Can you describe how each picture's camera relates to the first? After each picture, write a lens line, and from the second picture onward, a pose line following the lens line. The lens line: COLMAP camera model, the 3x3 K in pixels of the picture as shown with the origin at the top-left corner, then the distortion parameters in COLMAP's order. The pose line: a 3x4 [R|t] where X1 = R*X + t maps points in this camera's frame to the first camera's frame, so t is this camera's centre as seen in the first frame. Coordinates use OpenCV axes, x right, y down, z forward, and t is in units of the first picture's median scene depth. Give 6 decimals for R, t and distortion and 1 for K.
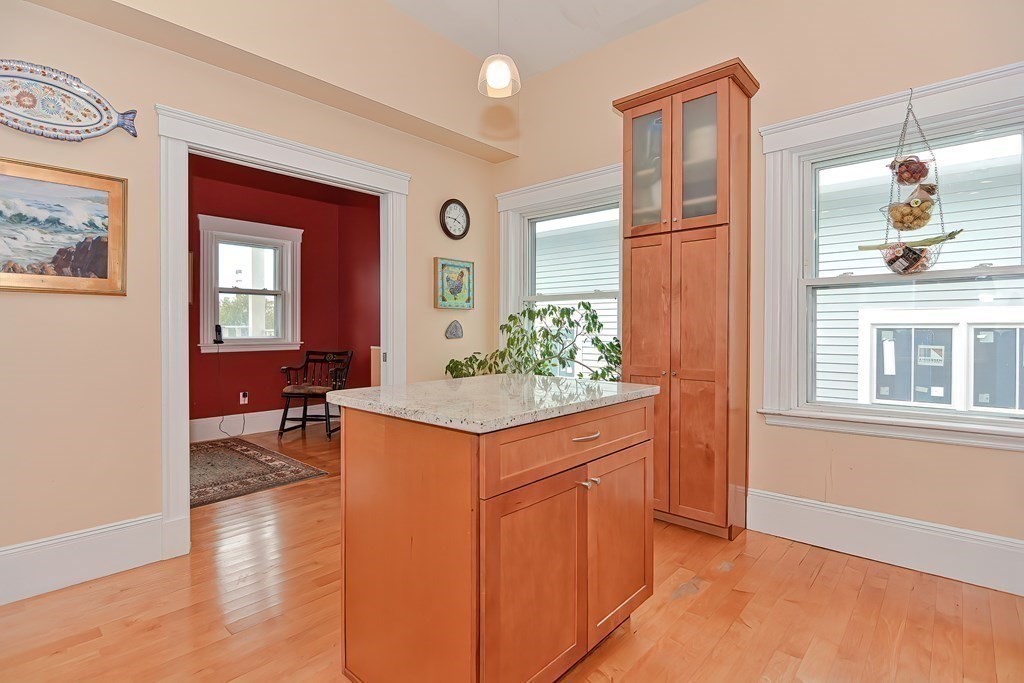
lens RADIAL K [[502.9, 0, 510.2], [0, 502.9, 334.4], [0, 0, 1]] dist [0.004378, 0.001080]
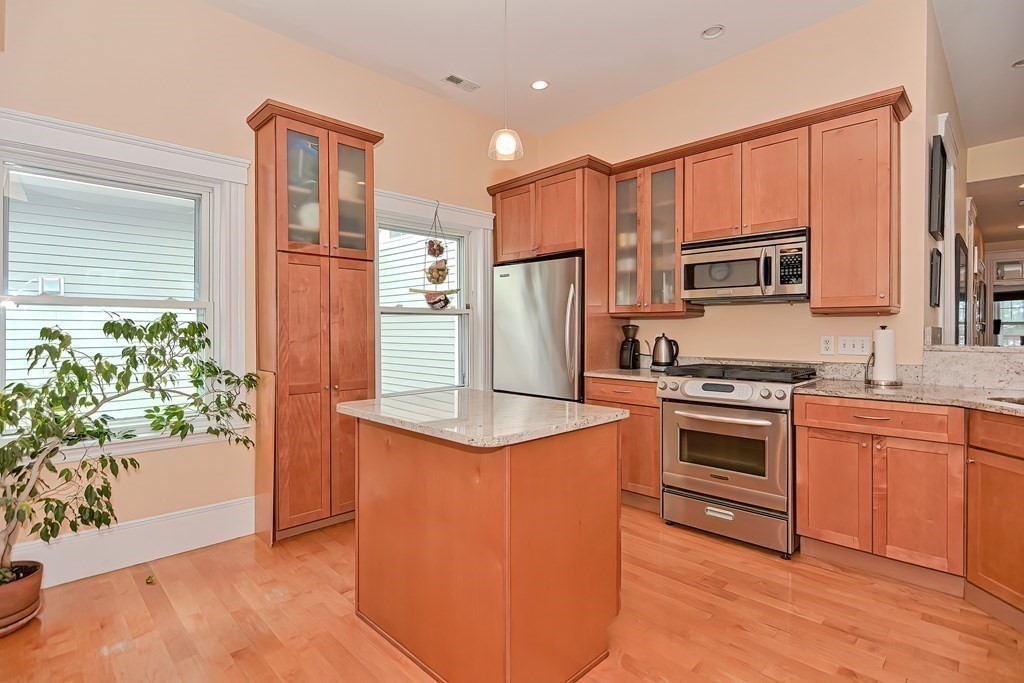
lens RADIAL K [[502.9, 0, 510.2], [0, 502.9, 334.4], [0, 0, 1]] dist [0.004378, 0.001080]
pose [[0.052948, -0.008783, 0.998559, -0.763824], [0.010814, 0.999908, 0.008221, -0.041573], [-0.998539, 0.010363, 0.053038, 0.574440]]
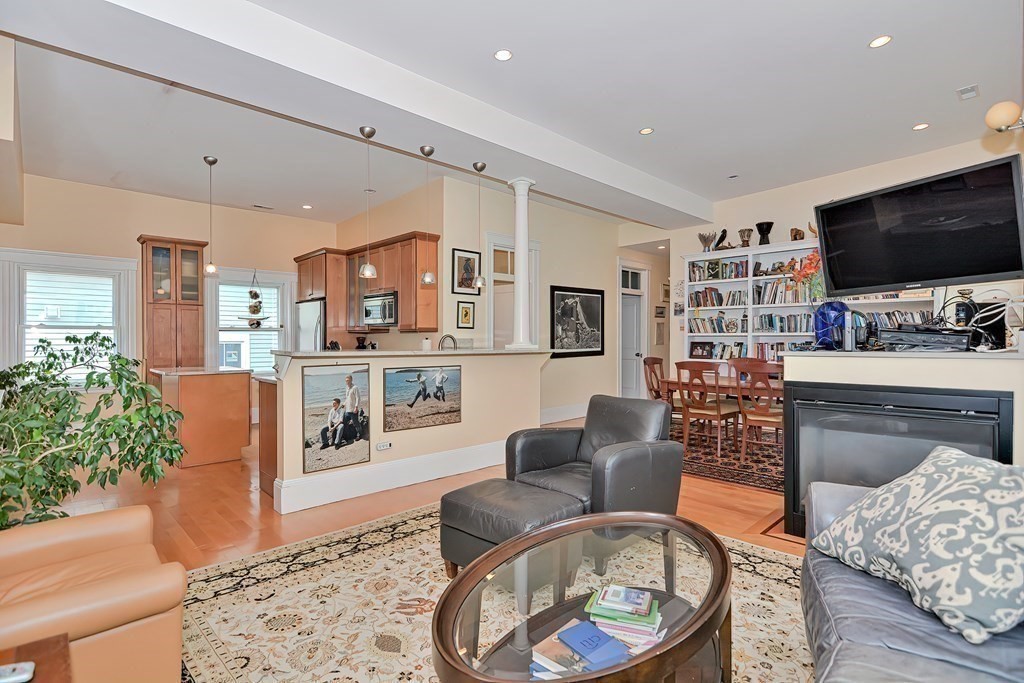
lens RADIAL K [[505.4, 0, 493.6], [0, 505.4, 344.0], [0, 0, 1]] dist [0.020244, -0.000907]
pose [[0.093025, -0.009227, 0.995621, -1.886843], [0.009452, 0.999920, 0.008383, -0.031569], [-0.995619, 0.008631, 0.093105, -0.651116]]
